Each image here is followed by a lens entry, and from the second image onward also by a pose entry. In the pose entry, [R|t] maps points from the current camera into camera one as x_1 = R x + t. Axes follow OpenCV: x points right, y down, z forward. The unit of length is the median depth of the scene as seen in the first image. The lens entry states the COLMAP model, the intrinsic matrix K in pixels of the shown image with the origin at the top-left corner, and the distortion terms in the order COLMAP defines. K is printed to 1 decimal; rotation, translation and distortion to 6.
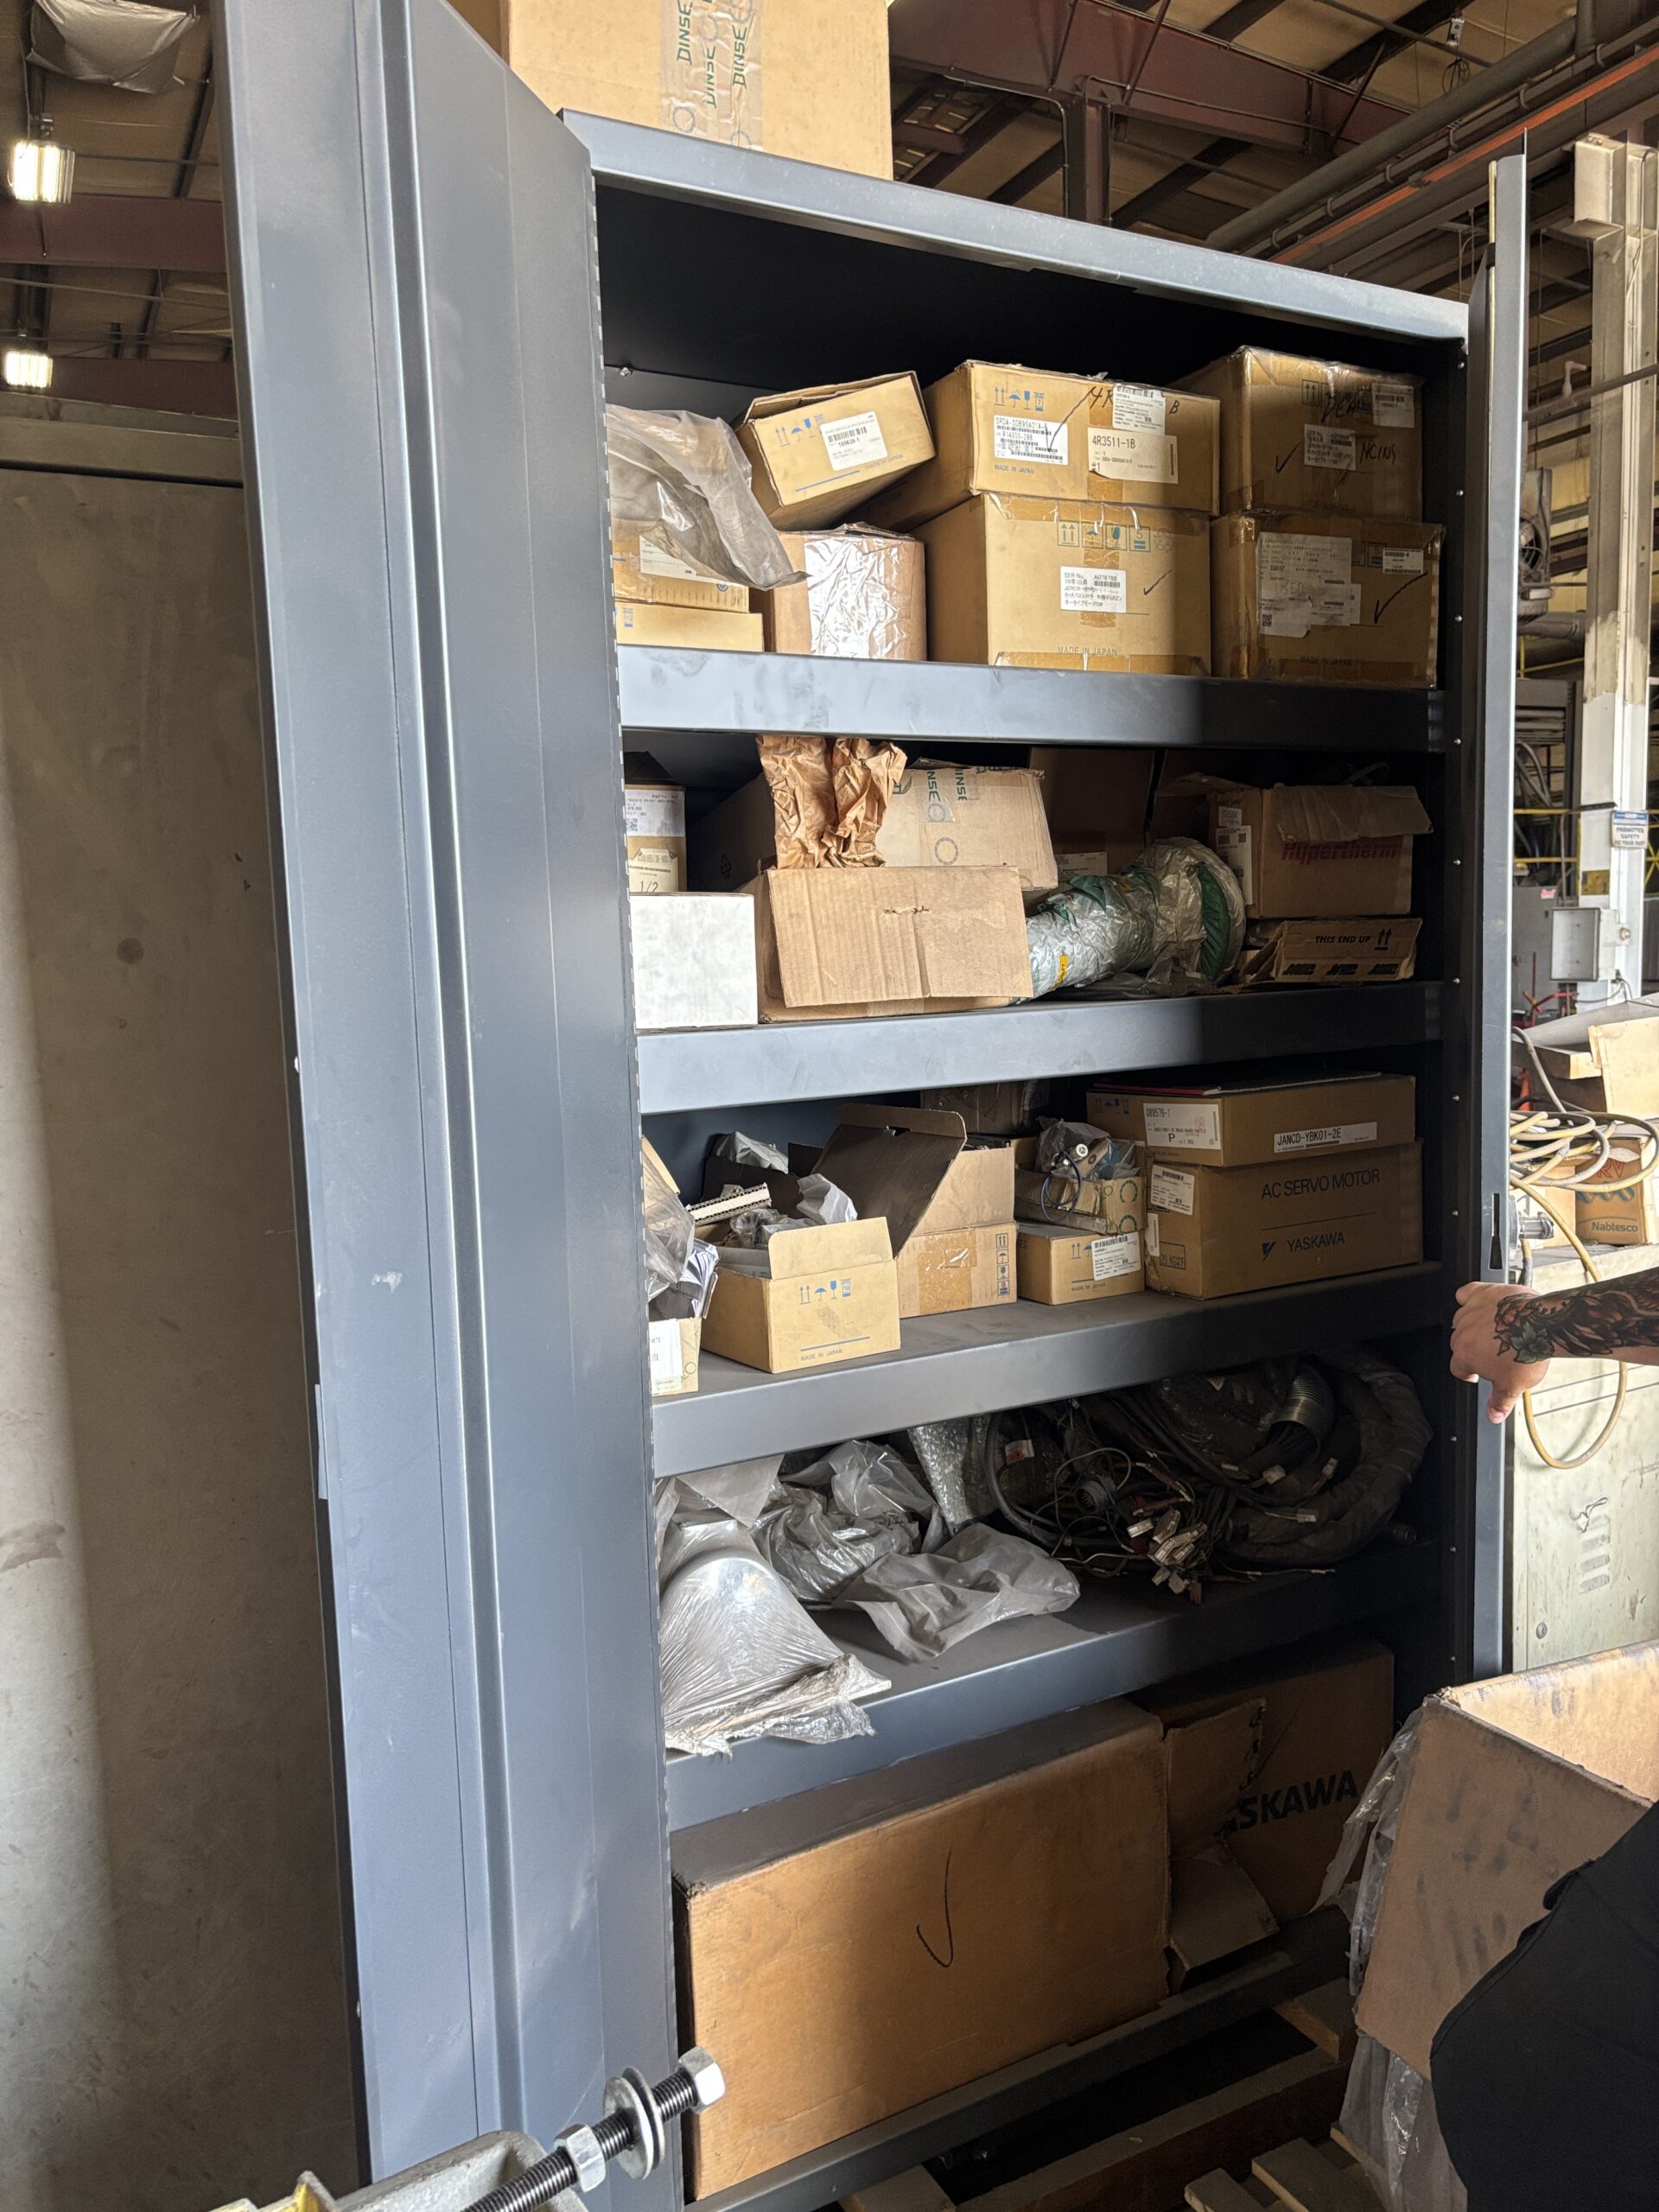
lens RADIAL K [[1663.8, 0, 819.9], [0, 1663.8, 1117.9], [0, 0, 1]] dist [0.046142, -0.048250]
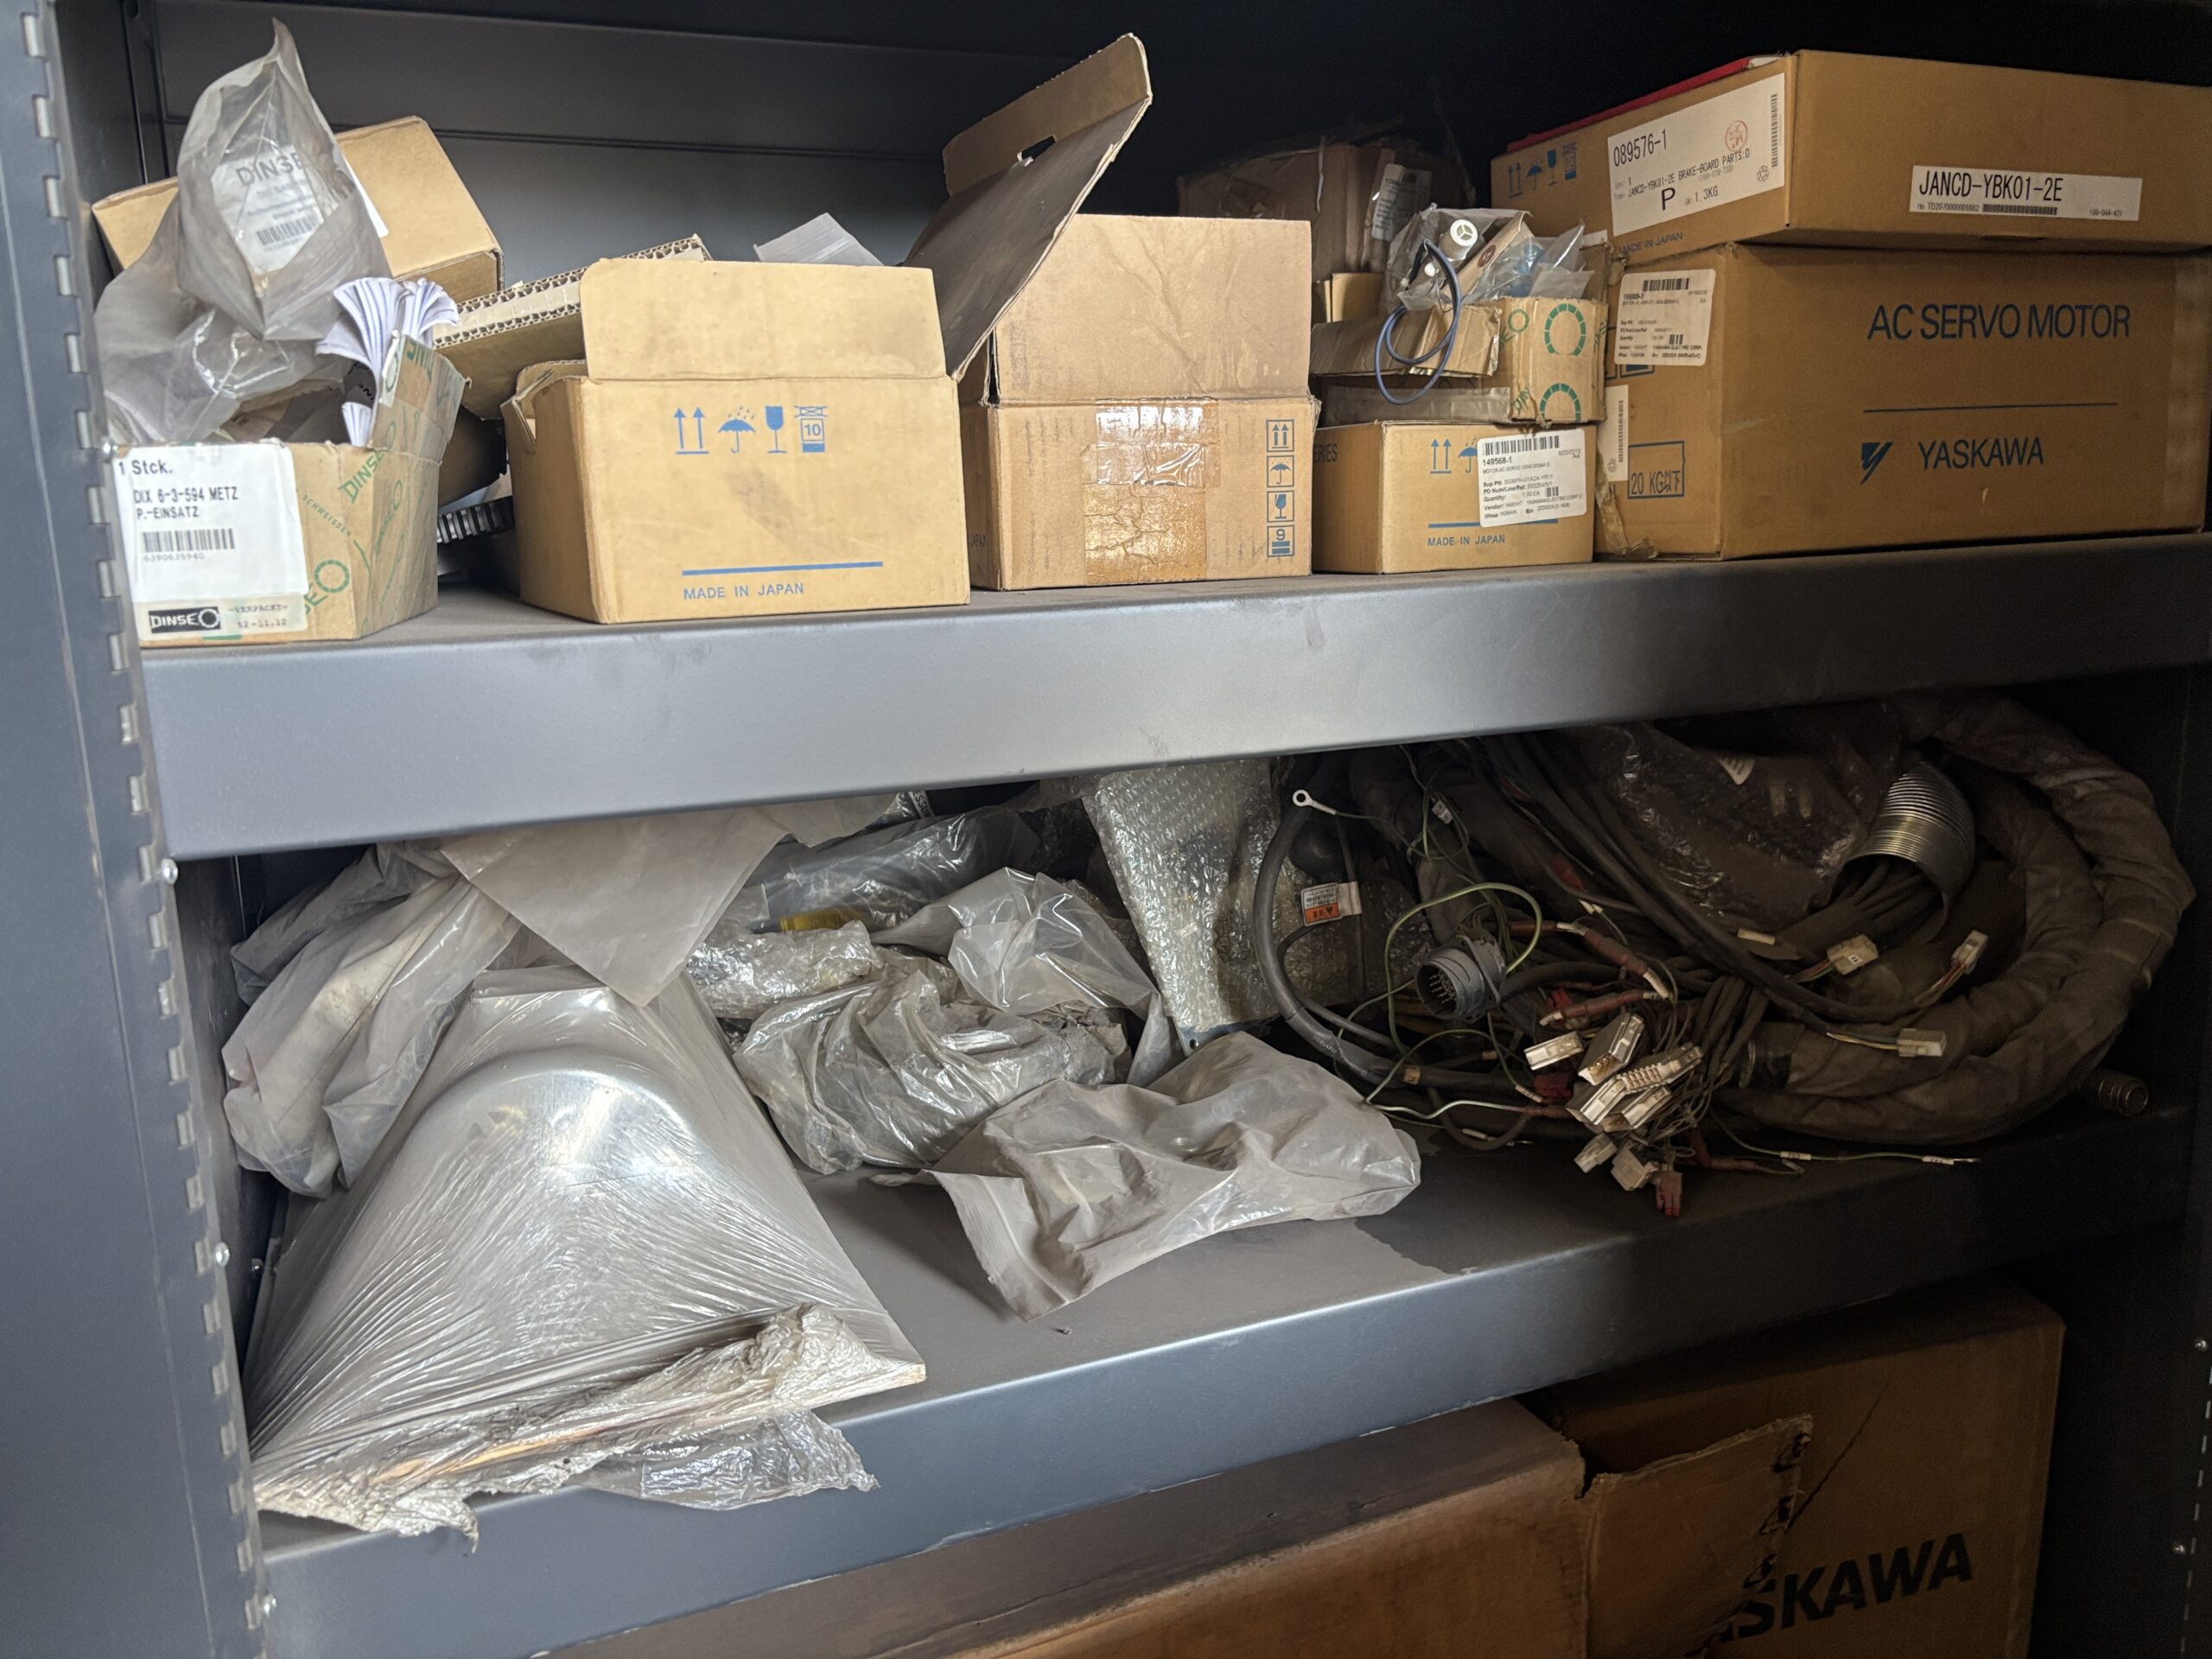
lens RADIAL K [[1677.0, 0, 1107.1], [0, 1677.0, 824.9], [0, 0, 1]] dist [0.052310, -0.050821]
pose [[0.992601, 0.028430, -0.118043, 0.114905], [-0.016576, 0.994828, 0.100215, 0.129470], [0.120282, -0.097516, 0.987939, 0.495433]]
